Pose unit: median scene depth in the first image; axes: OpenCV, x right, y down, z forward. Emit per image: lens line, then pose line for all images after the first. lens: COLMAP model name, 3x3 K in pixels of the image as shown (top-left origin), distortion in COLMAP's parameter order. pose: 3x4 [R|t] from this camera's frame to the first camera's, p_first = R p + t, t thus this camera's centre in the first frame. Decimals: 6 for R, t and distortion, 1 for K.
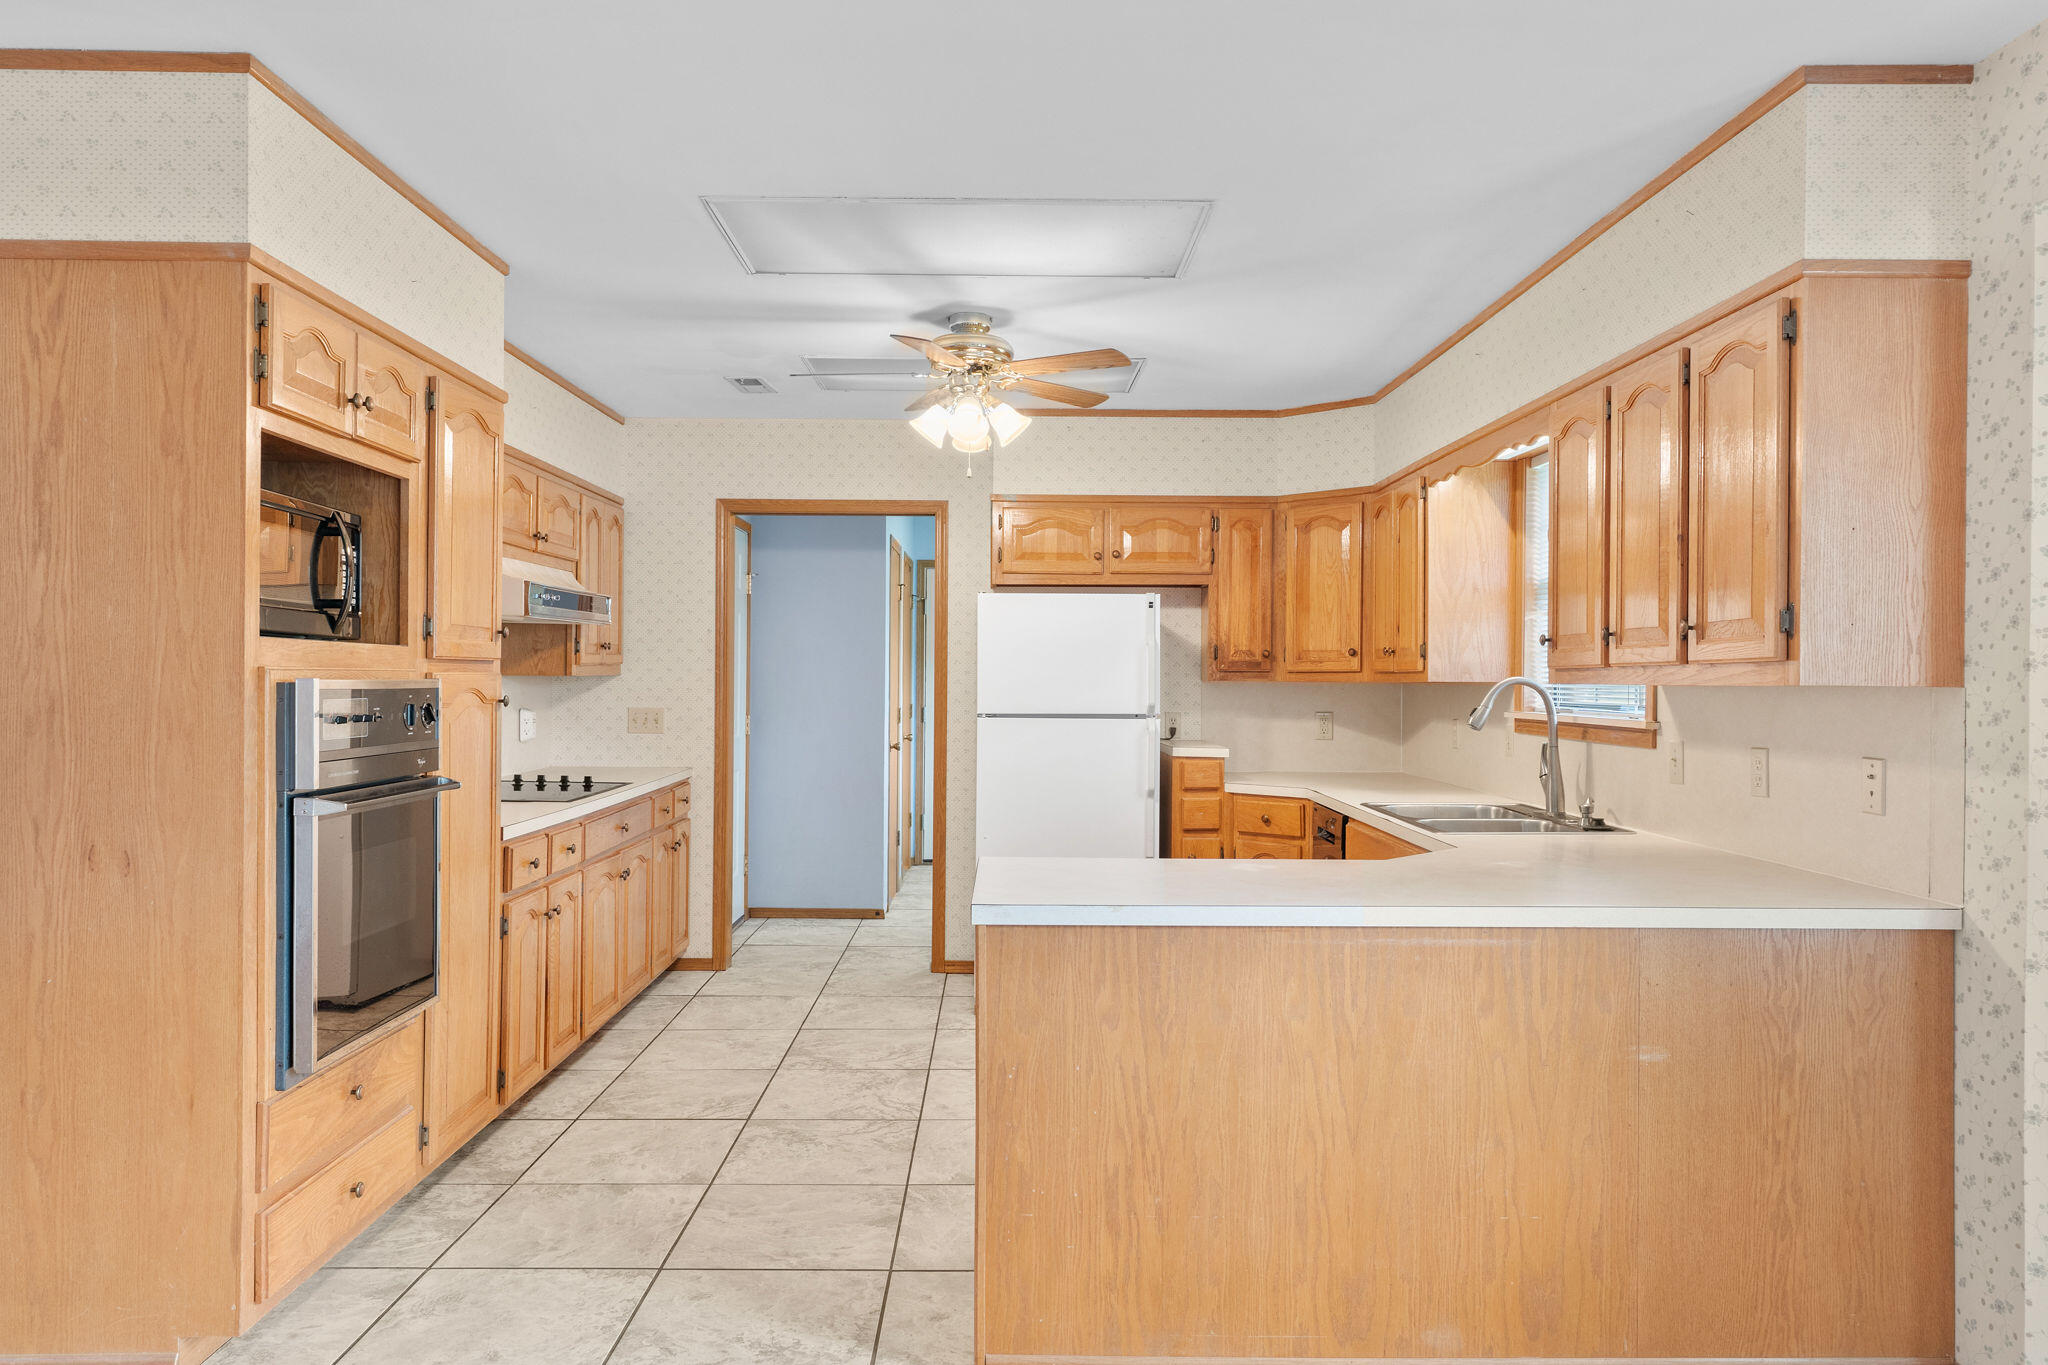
lens RADIAL K [[1347.0, 0, 1012.5], [0, 1347.0, 681.7], [0, 0, 1]] dist [0.004749, -0.000566]
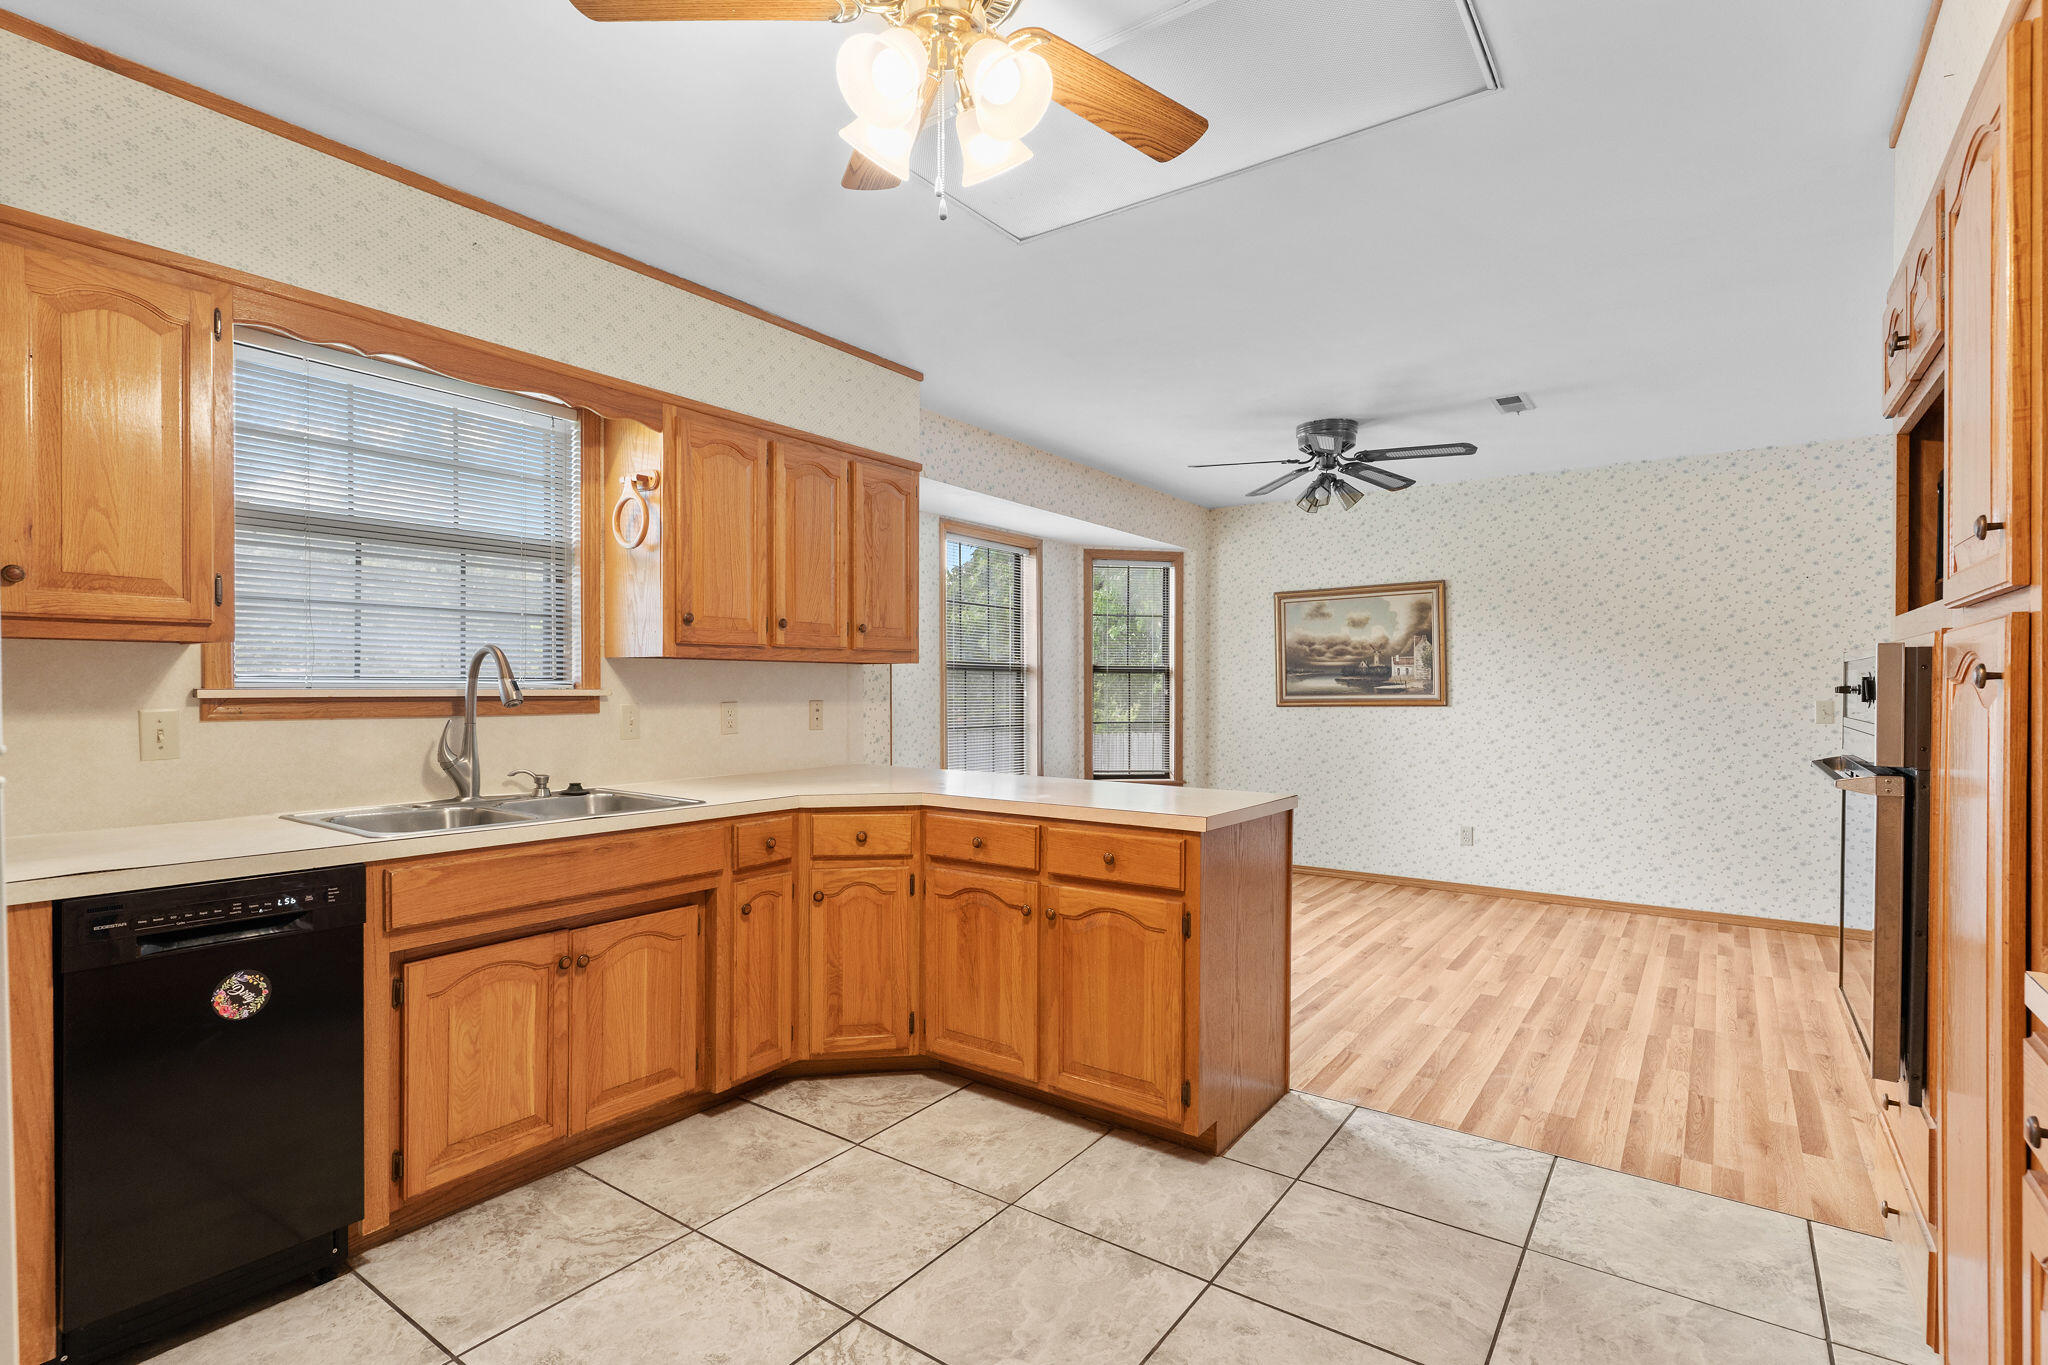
lens RADIAL K [[976.0, 0, 1016.6], [0, 976.0, 686.5], [0, 0, 1]] dist [0.003956, 0.001148]
pose [[-0.809282, -0.012023, 0.587298, -0.448230], [-0.009575, 0.999928, 0.007276, 0.025922], [-0.587343, 0.000265, -0.809338, 2.146725]]
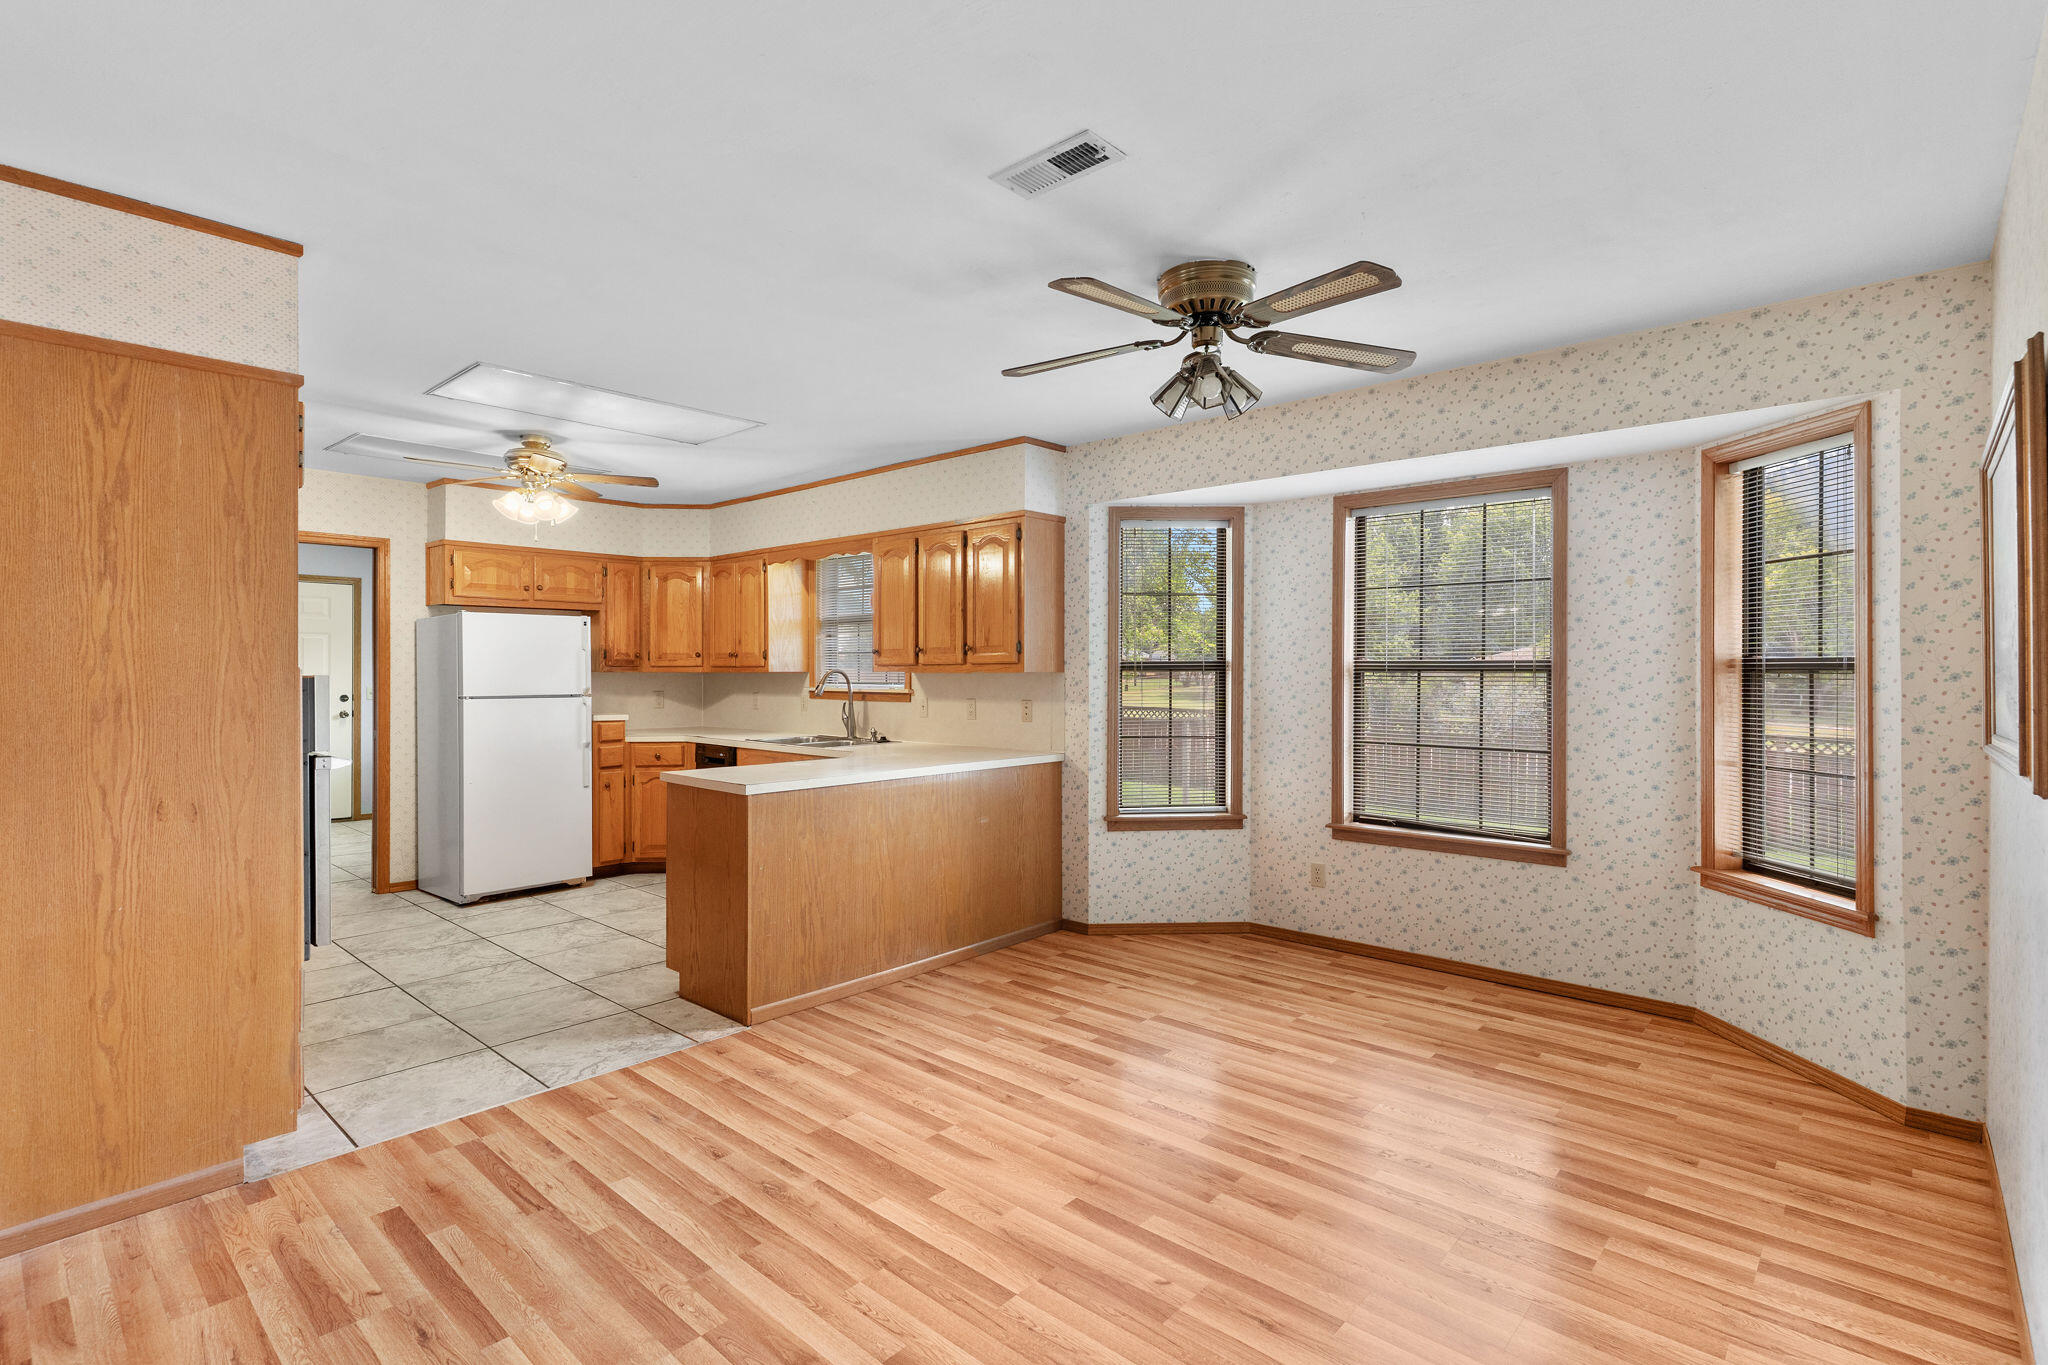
lens RADIAL K [[976.0, 0, 1023.5], [0, 976.0, 676.5], [0, 0, 1]] dist [0.003956, 0.001148]
pose [[0.676978, -0.010962, 0.735922, -0.805263], [0.006931, 0.999940, 0.008519, -0.004830], [-0.735971, -0.000667, 0.677013, -0.279687]]
